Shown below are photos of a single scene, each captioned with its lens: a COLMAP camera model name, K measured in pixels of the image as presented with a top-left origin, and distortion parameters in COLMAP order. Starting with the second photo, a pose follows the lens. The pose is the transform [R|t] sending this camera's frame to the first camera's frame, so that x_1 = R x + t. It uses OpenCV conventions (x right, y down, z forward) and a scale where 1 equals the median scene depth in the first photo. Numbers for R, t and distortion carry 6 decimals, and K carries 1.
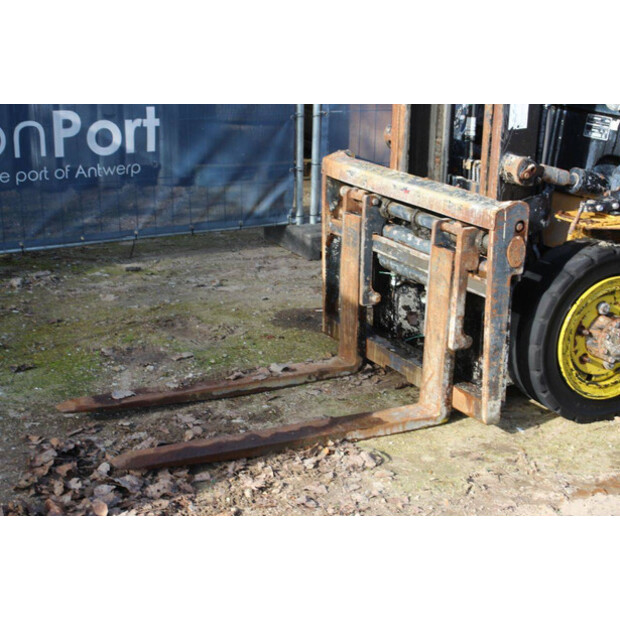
lens RADIAL K [[1213.3, 0, 314.6], [0, 1213.3, 313.7], [0, 0, 1]] dist [0.245818, 0.000000]
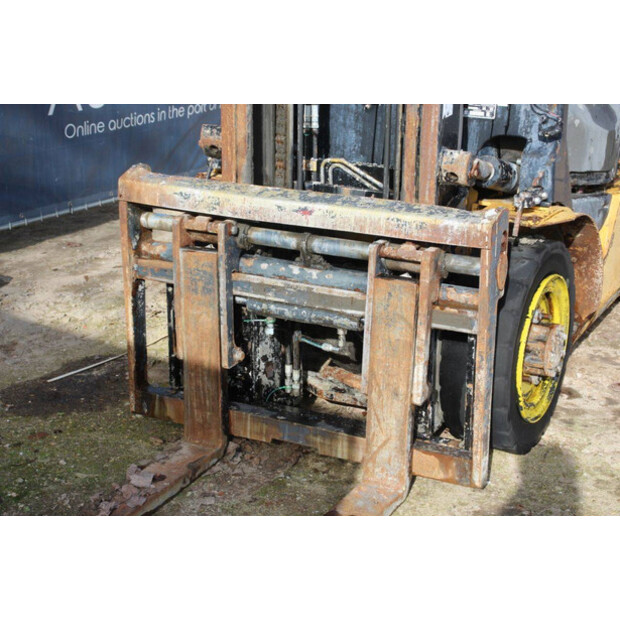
lens RADIAL K [[1296.4, 0, 315.5], [0, 1296.4, 309.9], [0, 0, 1]] dist [0.264774, 0.000000]
pose [[0.821161, -0.188382, 0.538709, -0.352903], [0.169601, 0.981856, 0.084822, -0.104631], [-0.544913, 0.021713, 0.838211, 0.309753]]
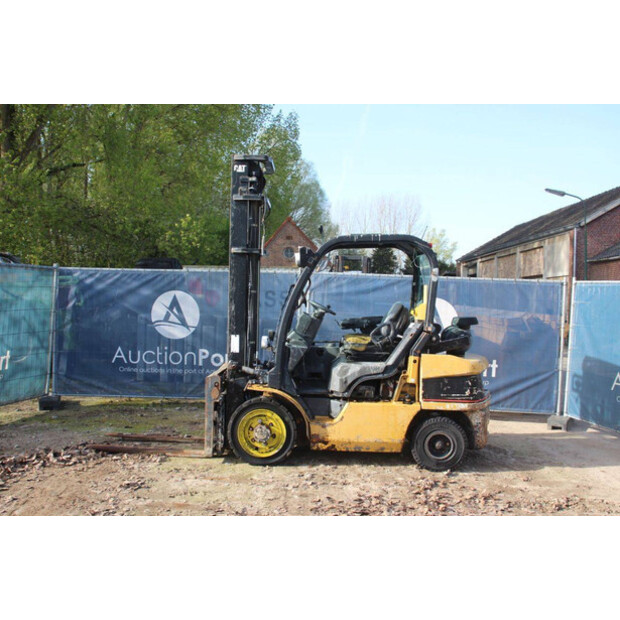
lens RADIAL K [[634.6, 0, 307.7], [0, 634.6, 307.9], [0, 0, 1]] dist [-0.065017, 0.000000]
pose [[0.870384, 0.018115, -0.492040, 0.938377], [-0.152920, 0.959850, -0.235166, 0.062478], [0.468025, 0.279927, 0.838209, -0.157601]]
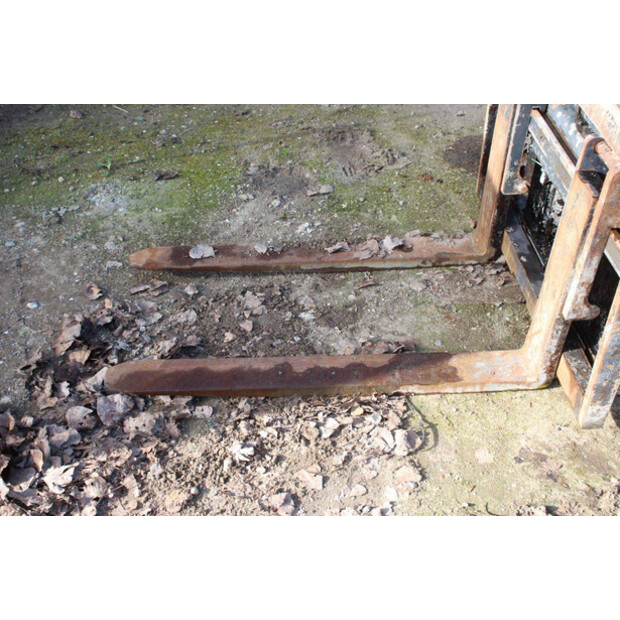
lens RADIAL K [[757.4, 0, 311.8], [0, 757.4, 312.4], [0, 0, 1]] dist [0.003339, 0.000000]
pose [[0.906759, 0.260337, -0.331681, 0.115396], [-0.108218, 0.903969, 0.413677, -0.134113], [0.407525, -0.339212, 0.847855, 0.515305]]
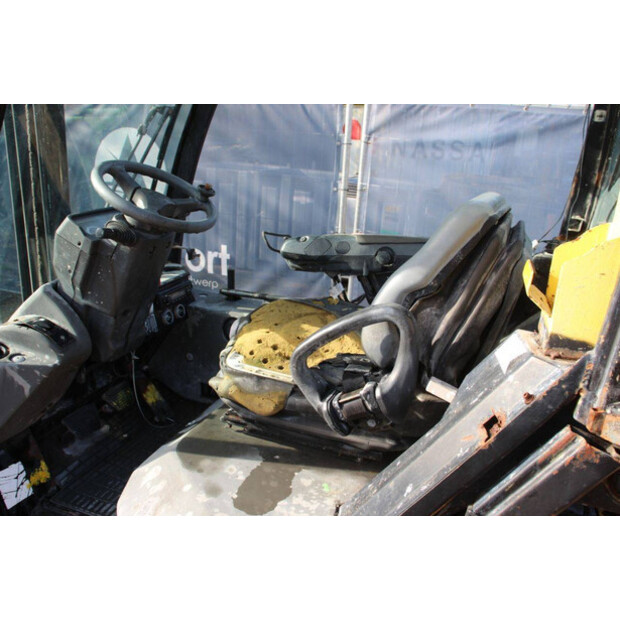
lens RADIAL K [[557.6, 0, 308.9], [0, 557.6, 308.8], [0, 0, 1]] dist [-0.088728, 0.052483]
pose [[0.642692, 0.257556, -0.721535, 0.568639], [-0.268439, 0.957797, 0.102785, -0.261235], [0.717557, 0.127629, 0.684707, 0.873898]]
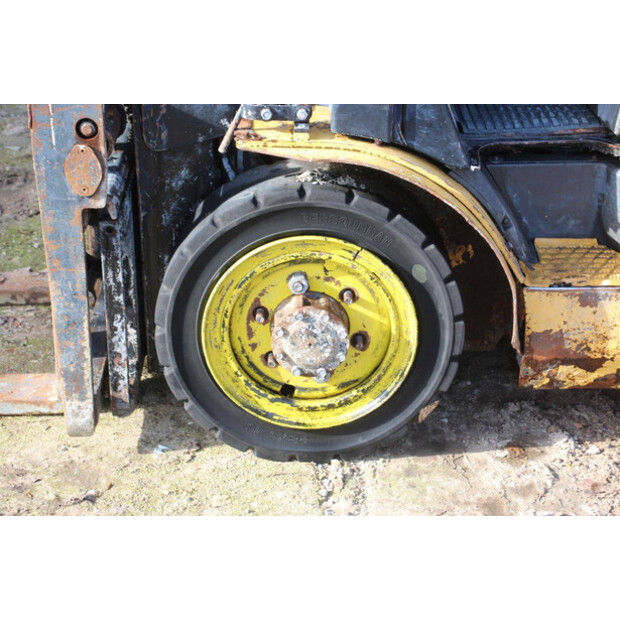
lens RADIAL K [[1353.7, 0, 314.6], [0, 1353.7, 309.7], [0, 0, 1]] dist [0.397349, 0.000000]
pose [[0.884849, 0.191404, -0.424743, 0.493038], [-0.126980, 0.976272, 0.175410, -0.102006], [0.448239, -0.101278, 0.888158, 0.398477]]
